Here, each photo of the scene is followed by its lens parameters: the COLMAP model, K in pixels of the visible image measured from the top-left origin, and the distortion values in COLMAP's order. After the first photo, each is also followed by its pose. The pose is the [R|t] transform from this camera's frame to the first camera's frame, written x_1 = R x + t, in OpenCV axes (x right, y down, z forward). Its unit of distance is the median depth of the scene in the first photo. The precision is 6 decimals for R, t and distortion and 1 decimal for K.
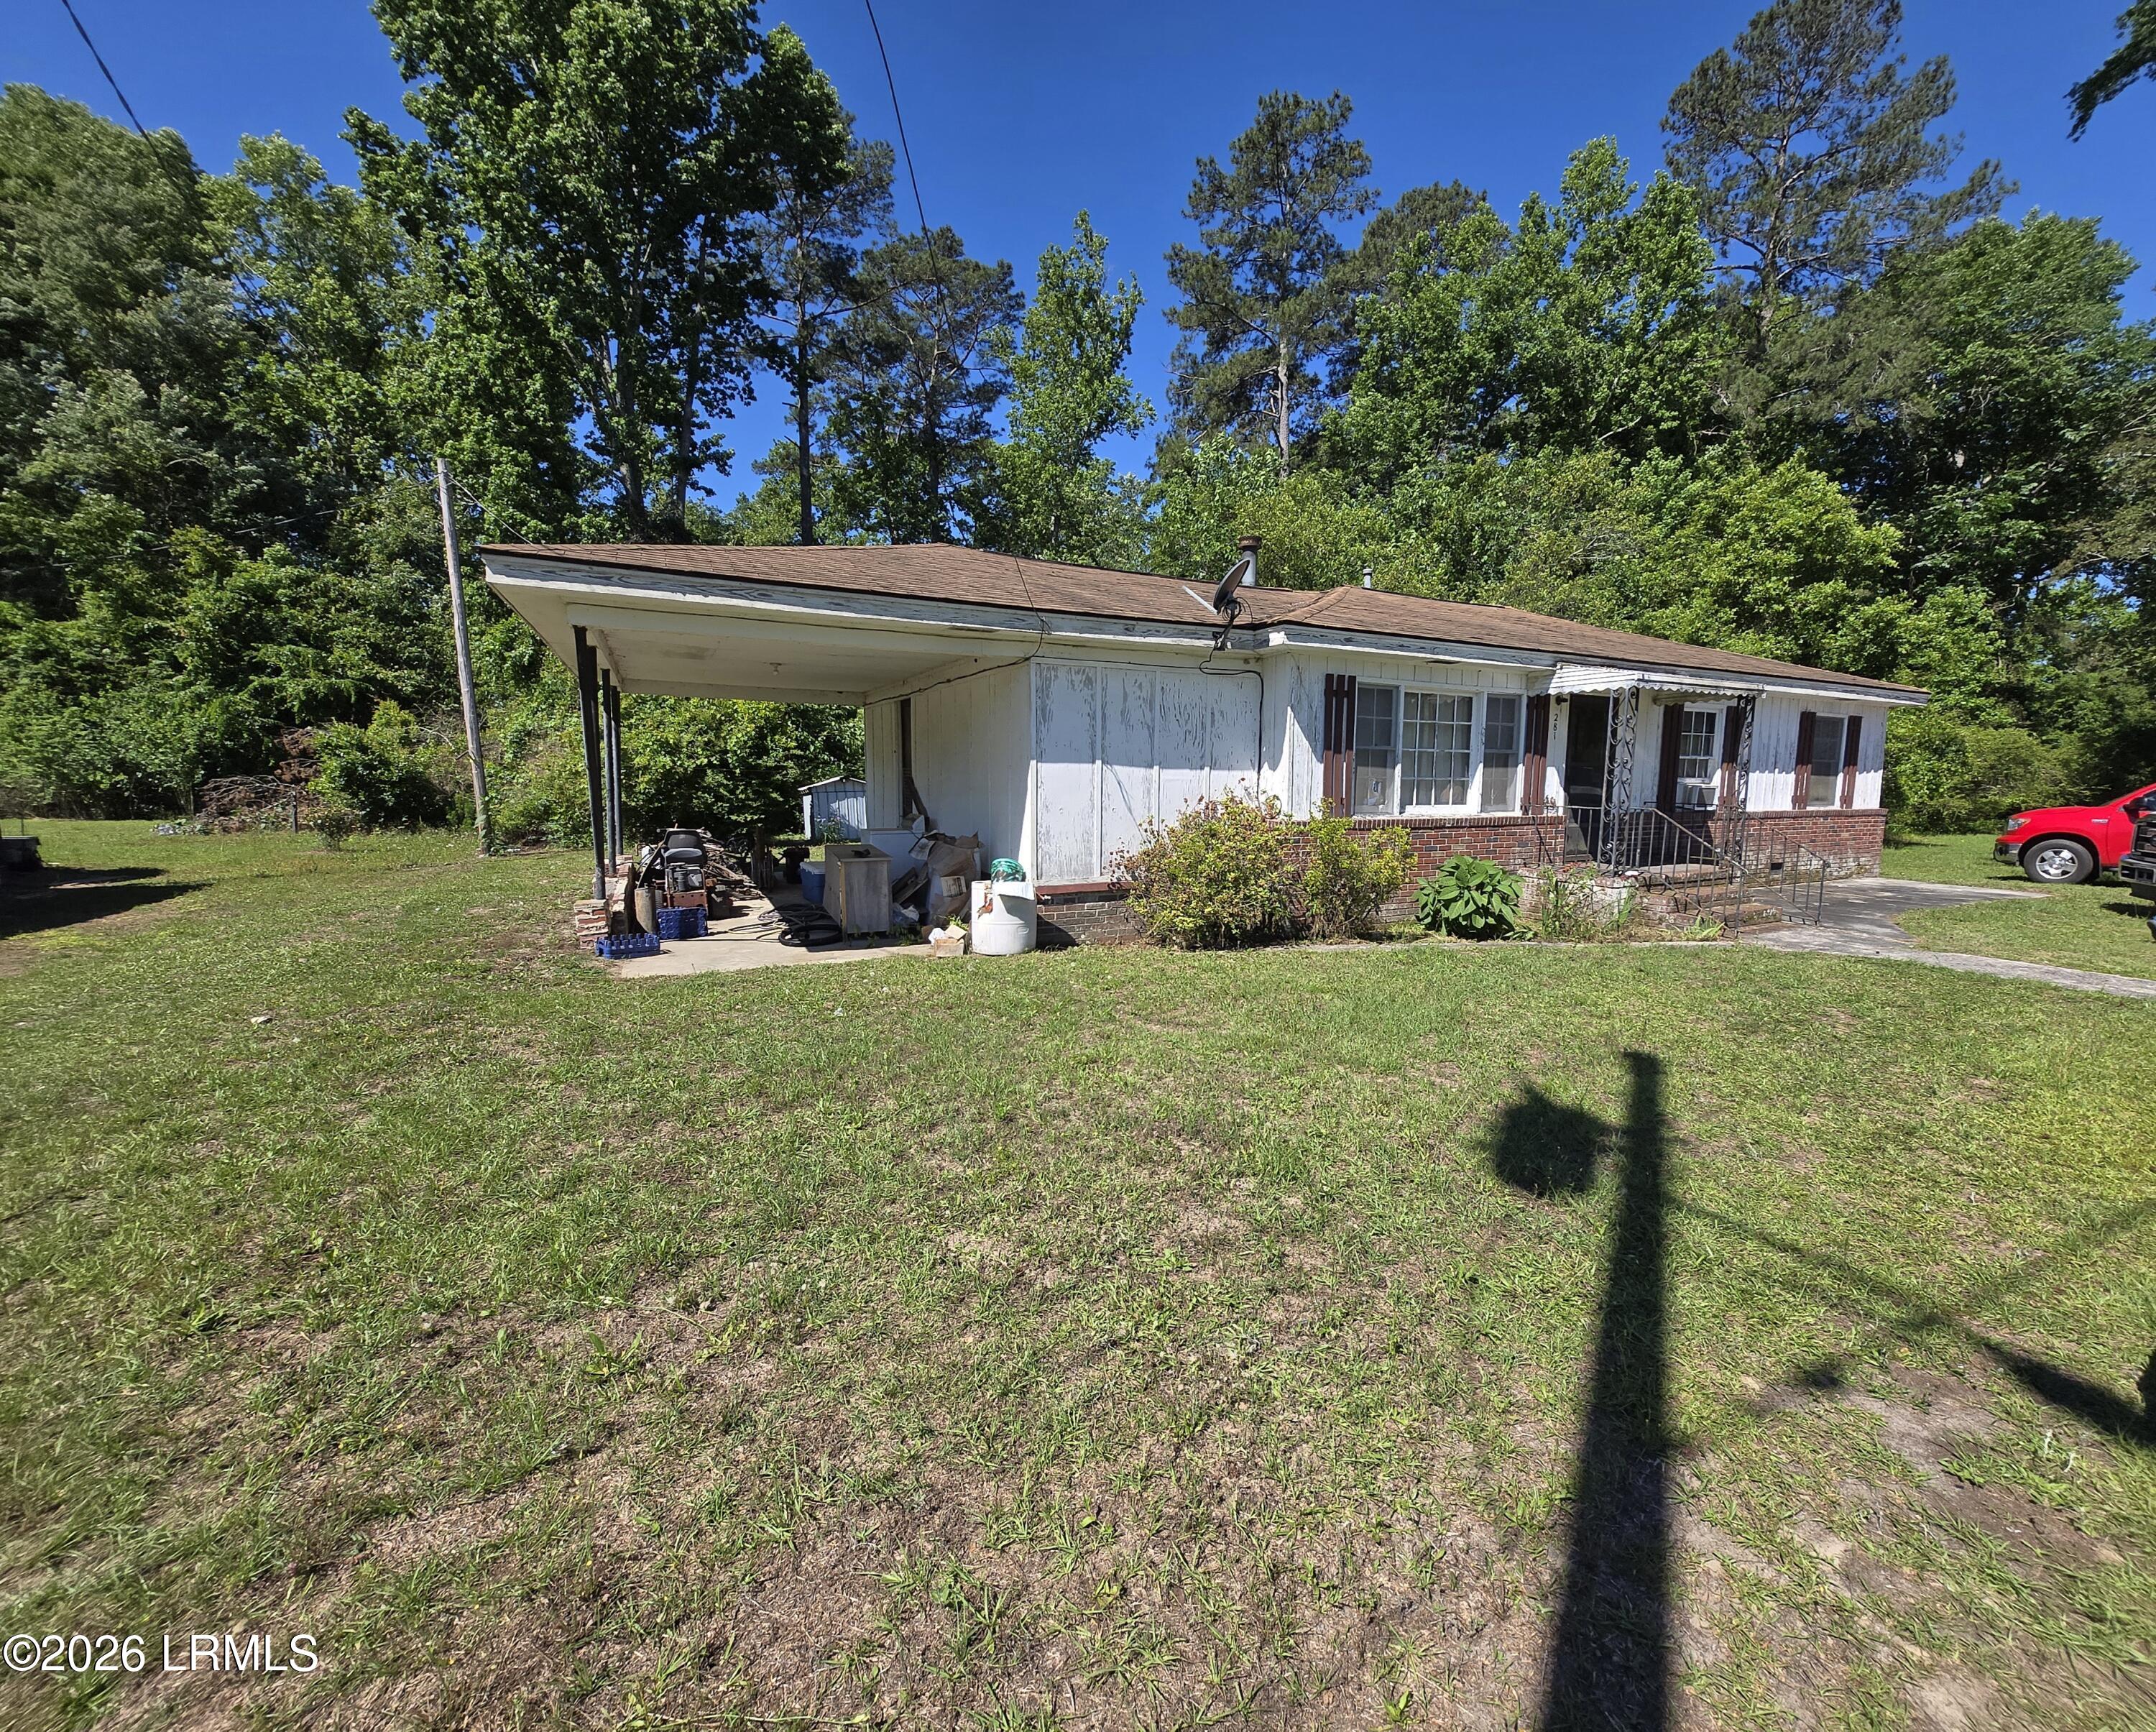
lens RADIAL K [[904.4, 0, 1165.8], [0, 904.4, 885.1], [0, 0, 1]] dist [-0.003382, 0.001133]
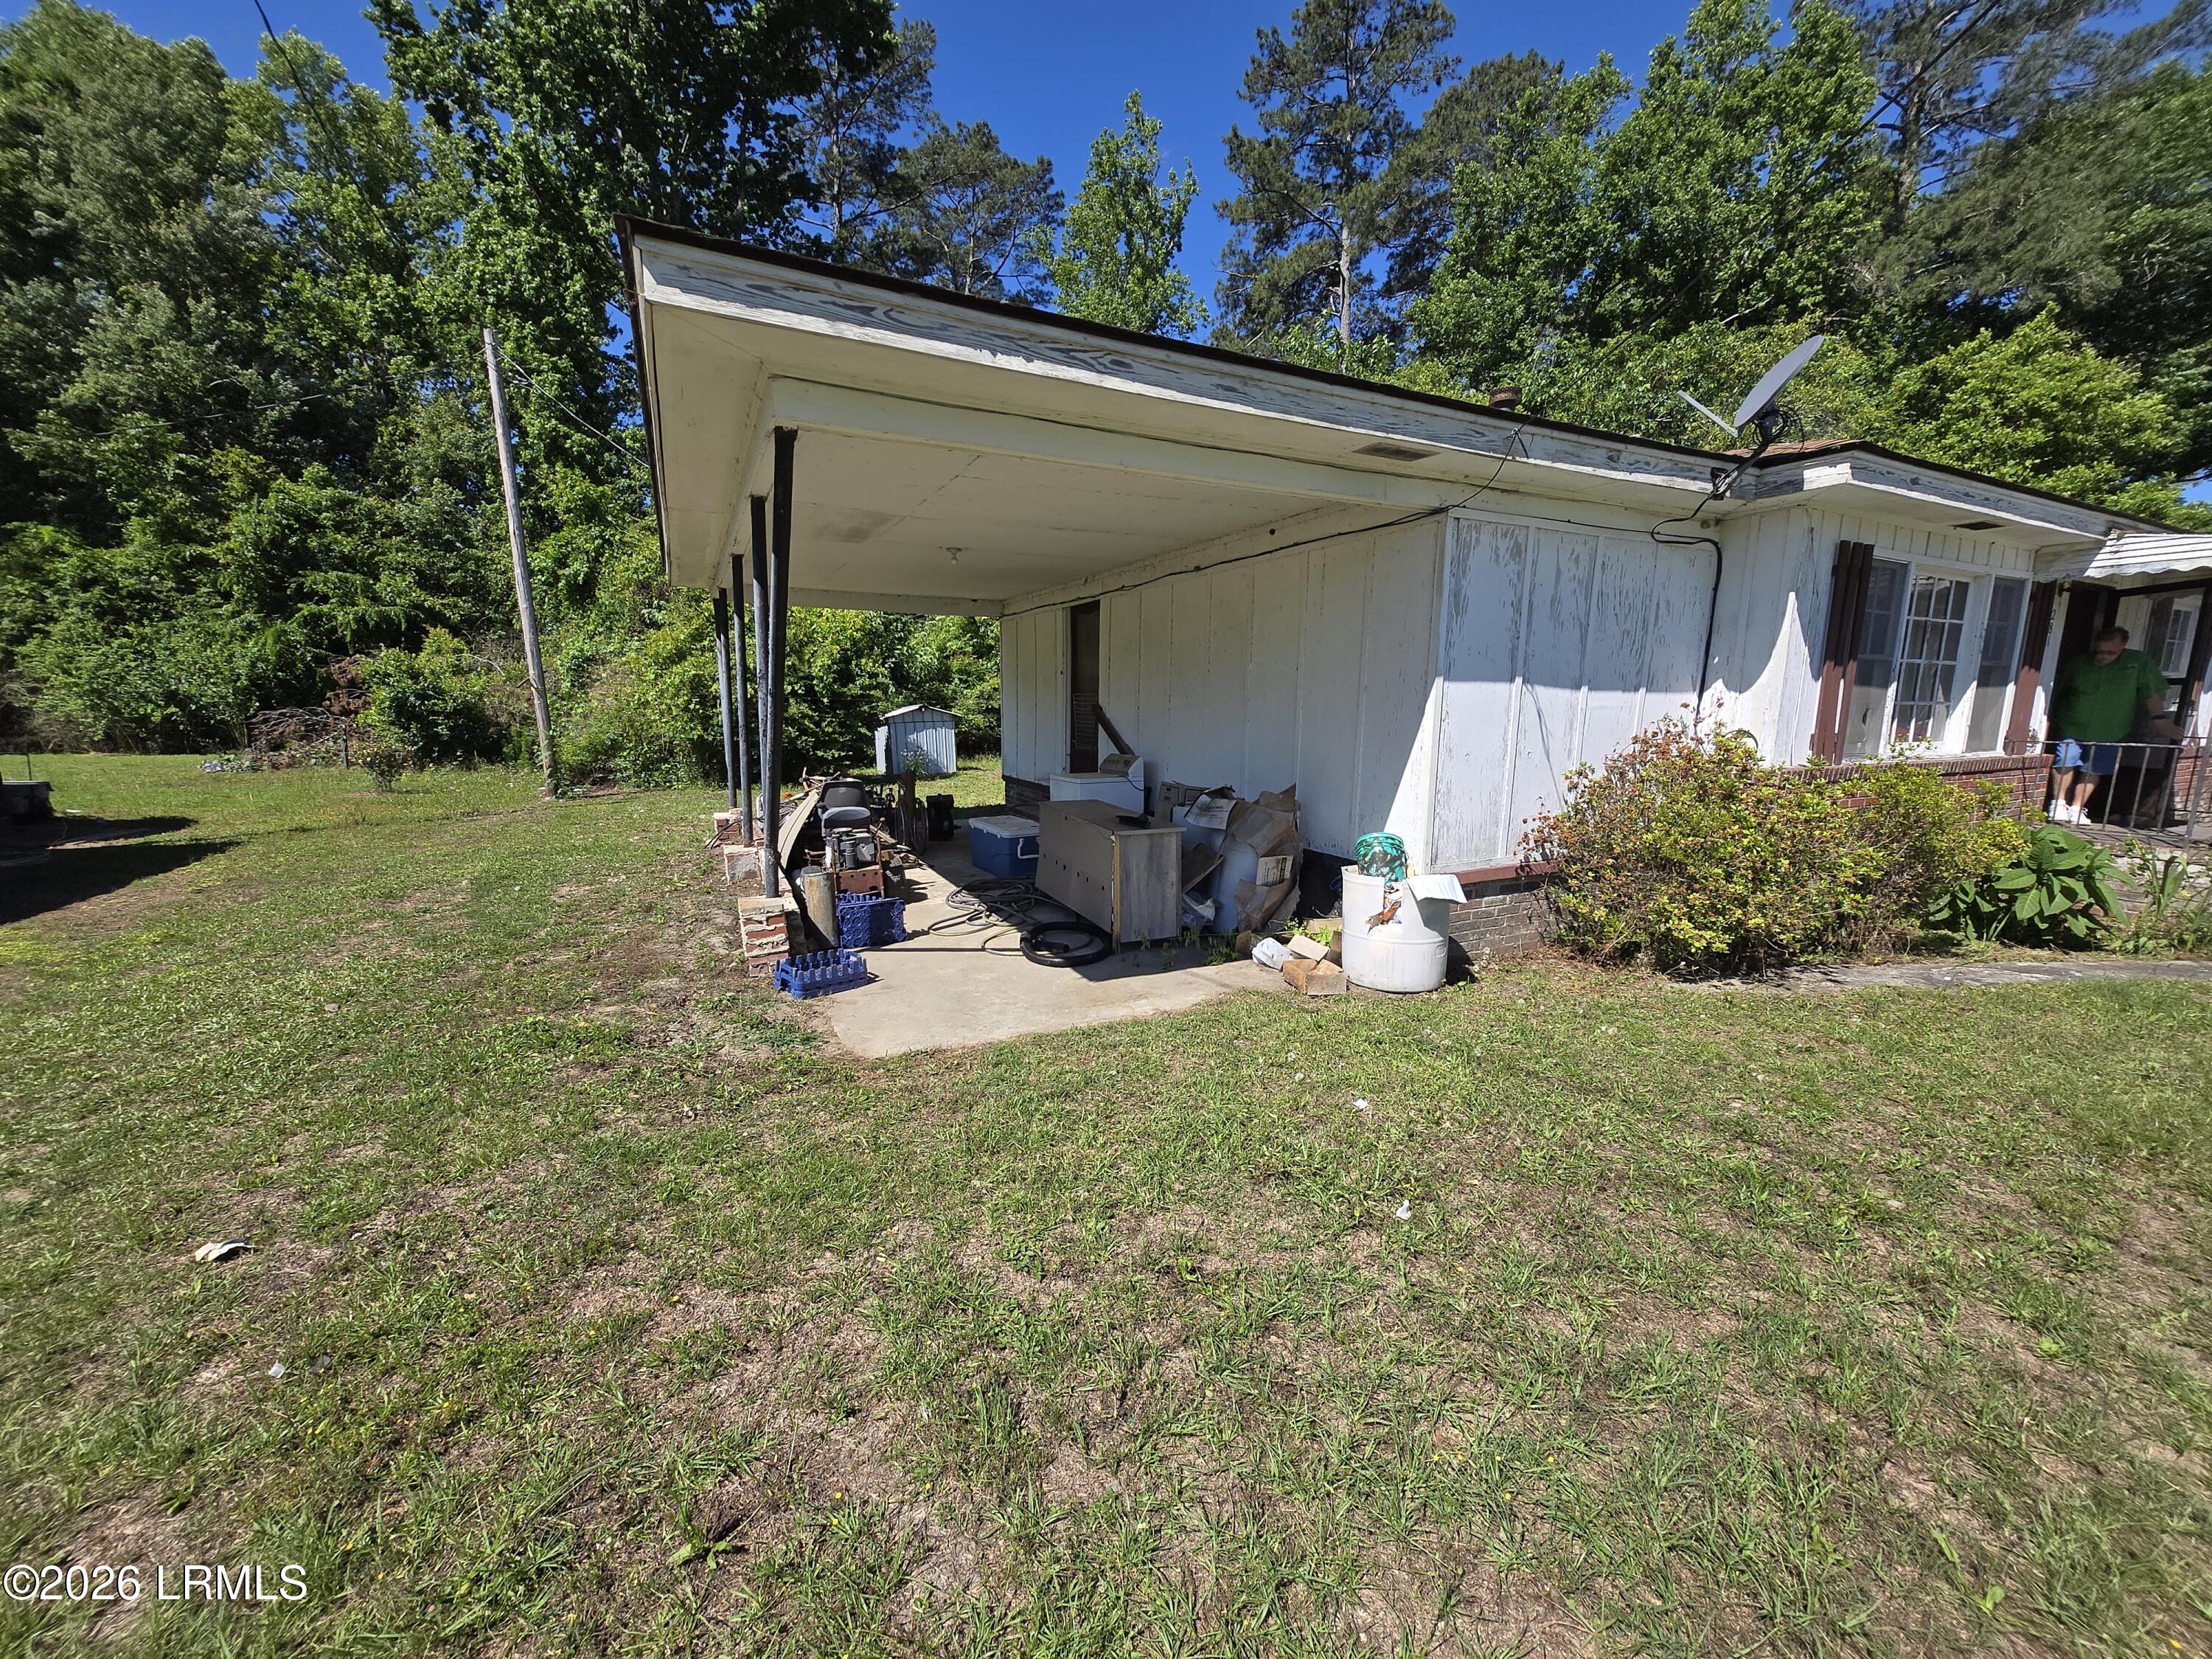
lens RADIAL K [[863.6, 0, 1116.1], [0, 863.6, 848.4], [0, 0, 1]] dist [0.001208, -0.000678]
pose [[0.998871, 0.002365, -0.047450, -0.106986], [-0.000187, 0.998948, 0.045858, -0.014596], [0.047509, -0.045797, 0.997820, 0.120464]]
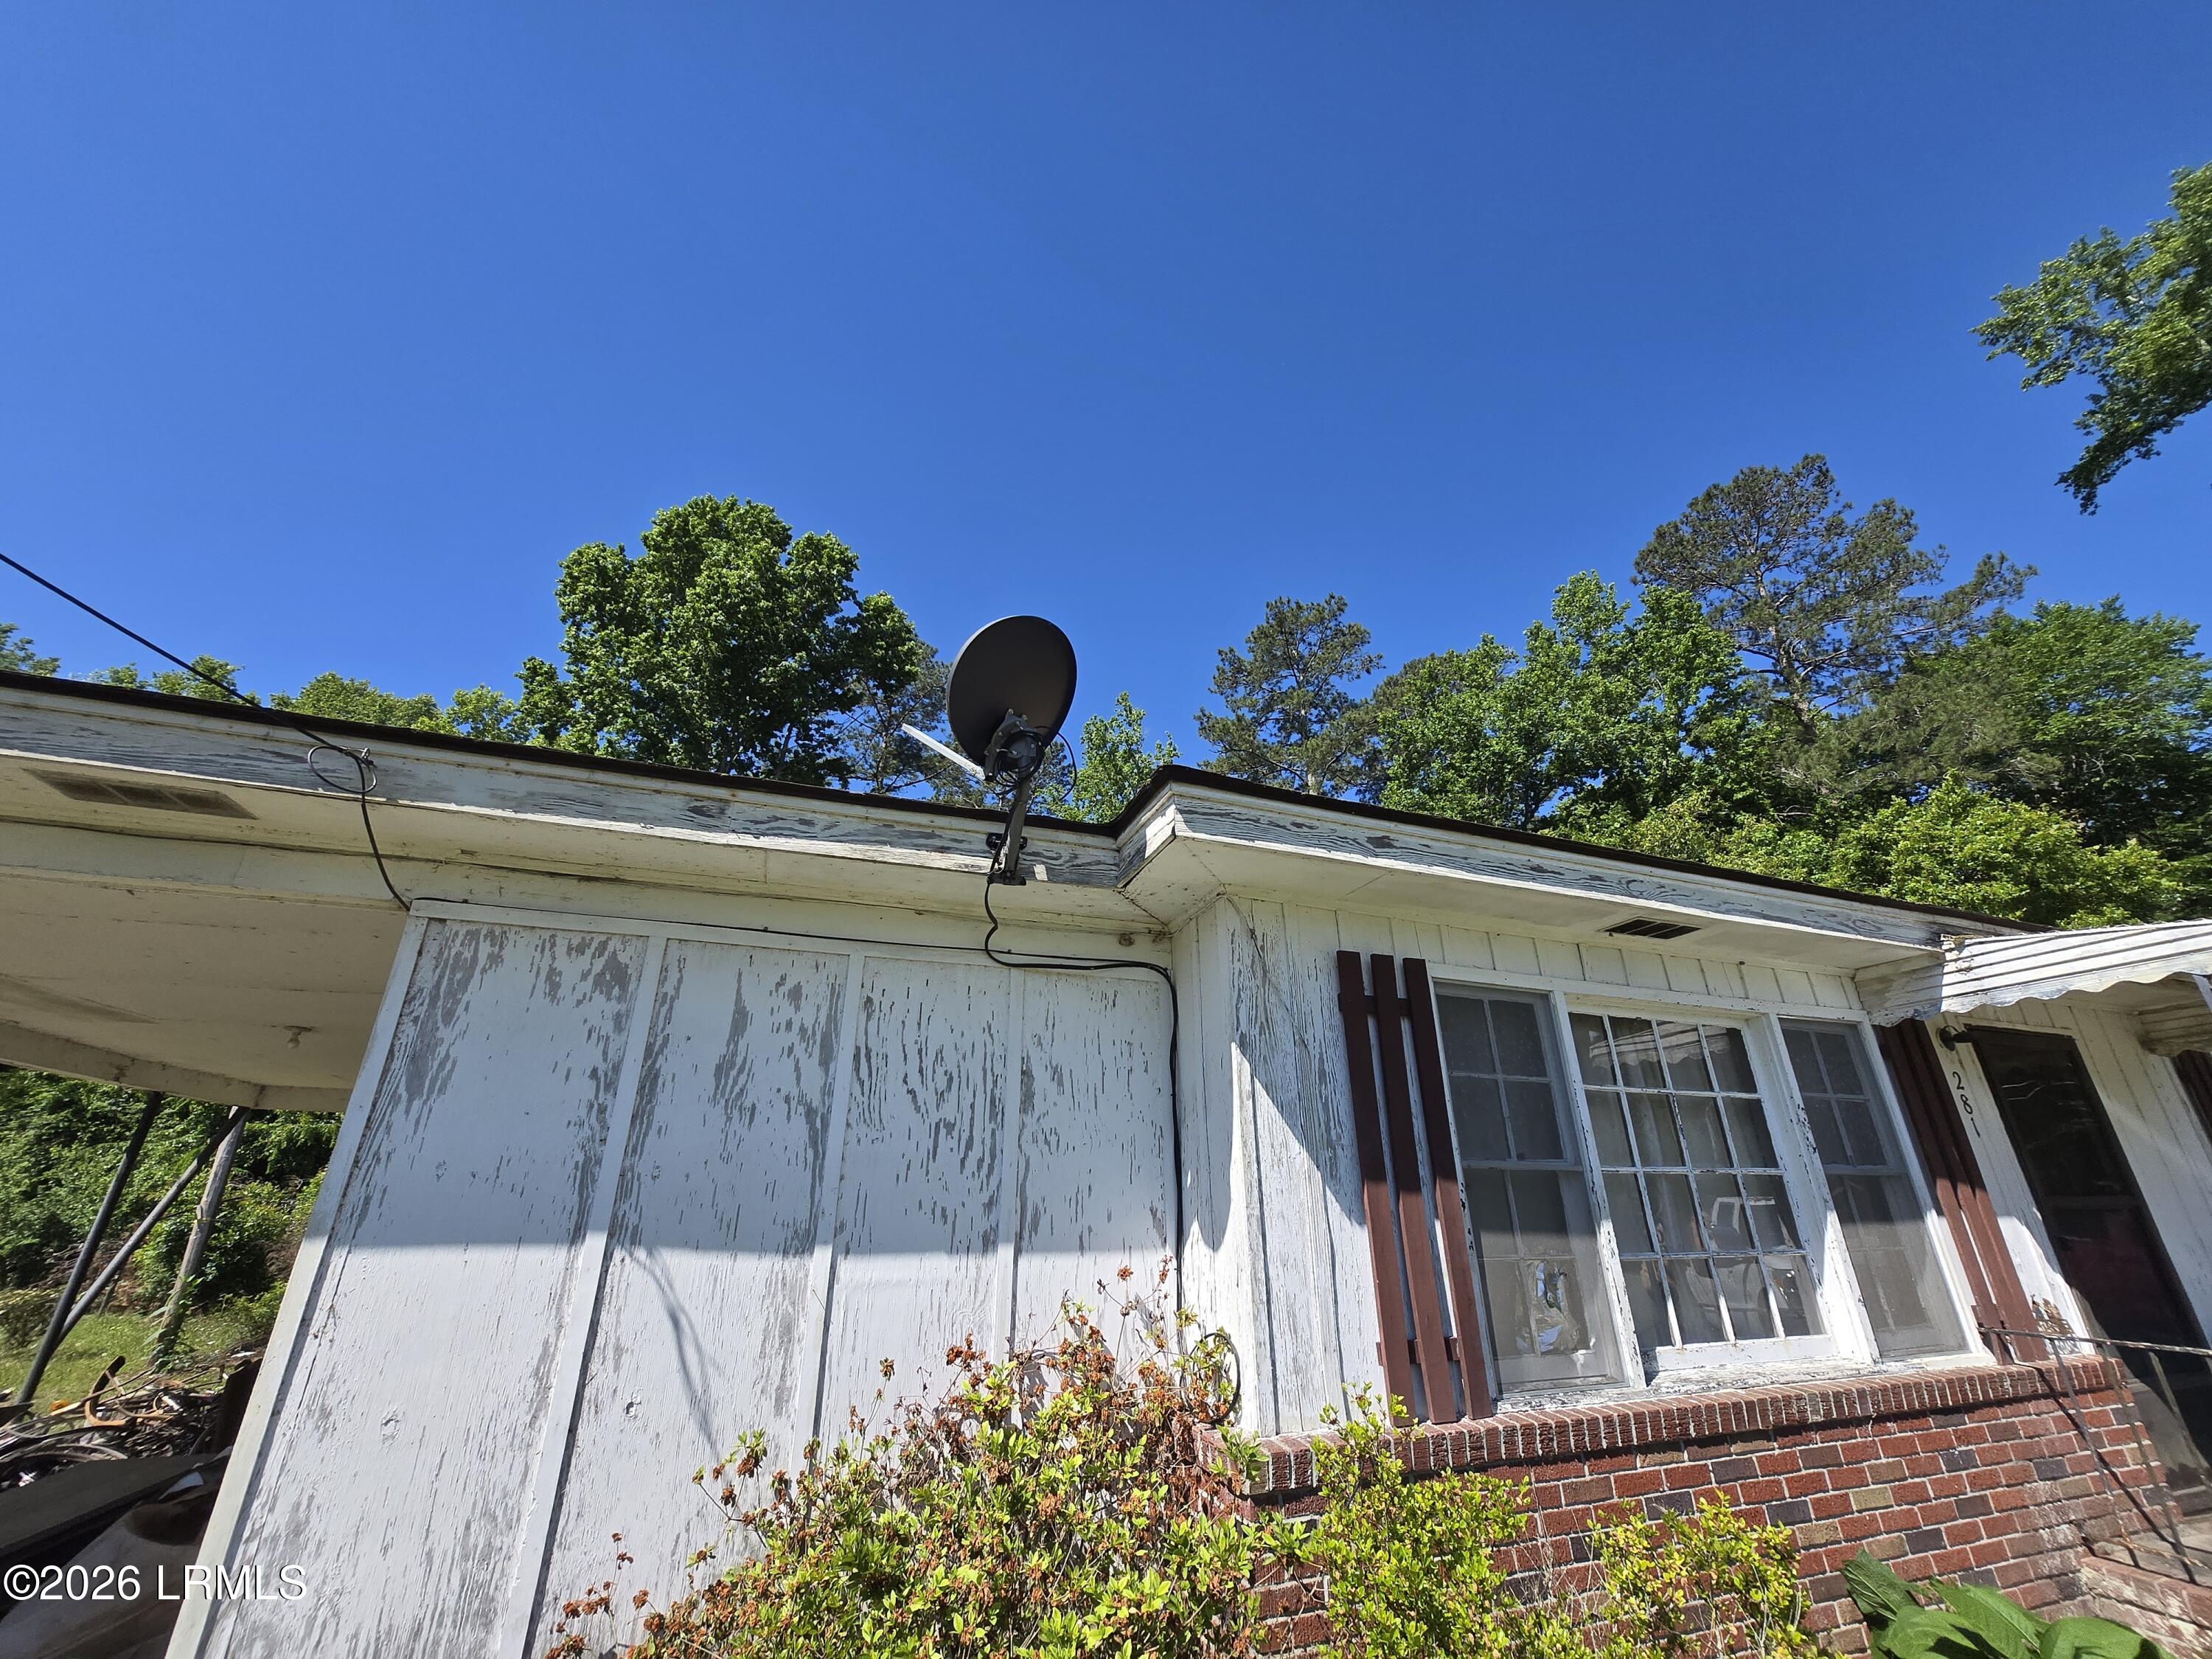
lens RADIAL K [[863.6, 0, 1116.5], [0, 863.6, 850.8], [0, 0, 1]] dist [0.001208, -0.000678]
pose [[0.989301, -0.070787, -0.127566, 0.047177], [-0.001772, 0.868504, -0.495679, -0.033932], [0.145879, 0.490602, 0.859086, 0.231716]]
